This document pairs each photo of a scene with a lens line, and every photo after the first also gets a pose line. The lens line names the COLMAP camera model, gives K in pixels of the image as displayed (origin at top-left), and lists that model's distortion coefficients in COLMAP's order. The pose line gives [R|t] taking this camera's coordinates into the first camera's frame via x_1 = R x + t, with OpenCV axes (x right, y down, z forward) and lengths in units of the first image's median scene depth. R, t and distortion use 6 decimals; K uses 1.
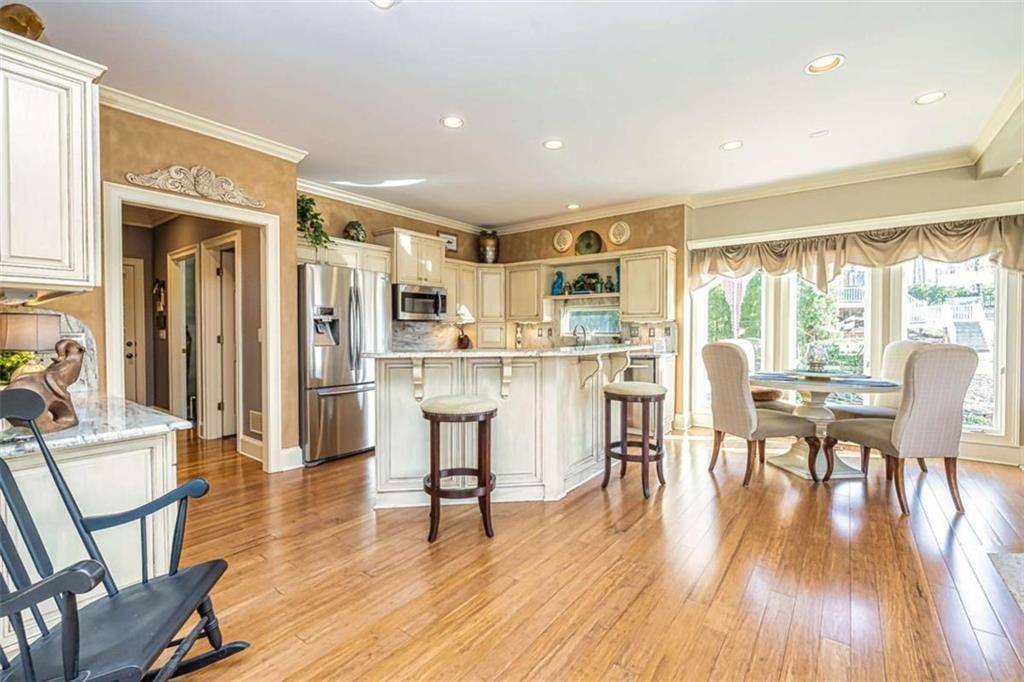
lens RADIAL K [[446.8, 0, 507.7], [0, 446.8, 332.9], [0, 0, 1]] dist [-0.001153, -0.000013]
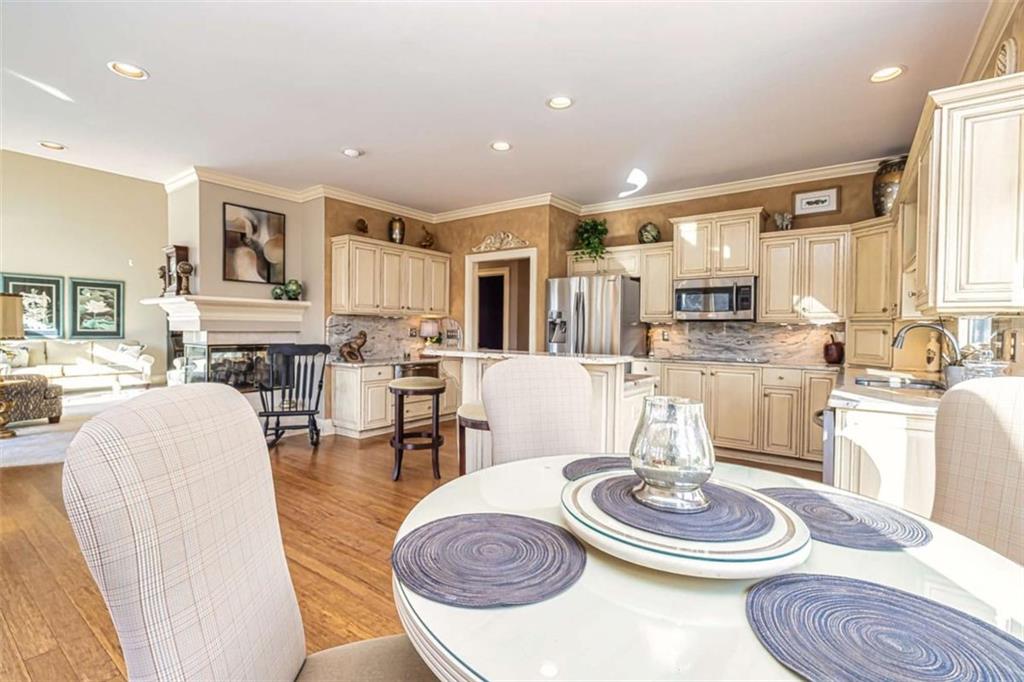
lens RADIAL K [[449.1, 0, 514.2], [0, 449.1, 343.5], [0, 0, 1]] dist [-0.000934, 0.000018]
pose [[0.026988, 0.038218, -0.998905, 0.659139], [-0.022653, 0.999036, 0.037611, -0.009057], [0.999379, 0.021613, 0.027827, 0.650095]]
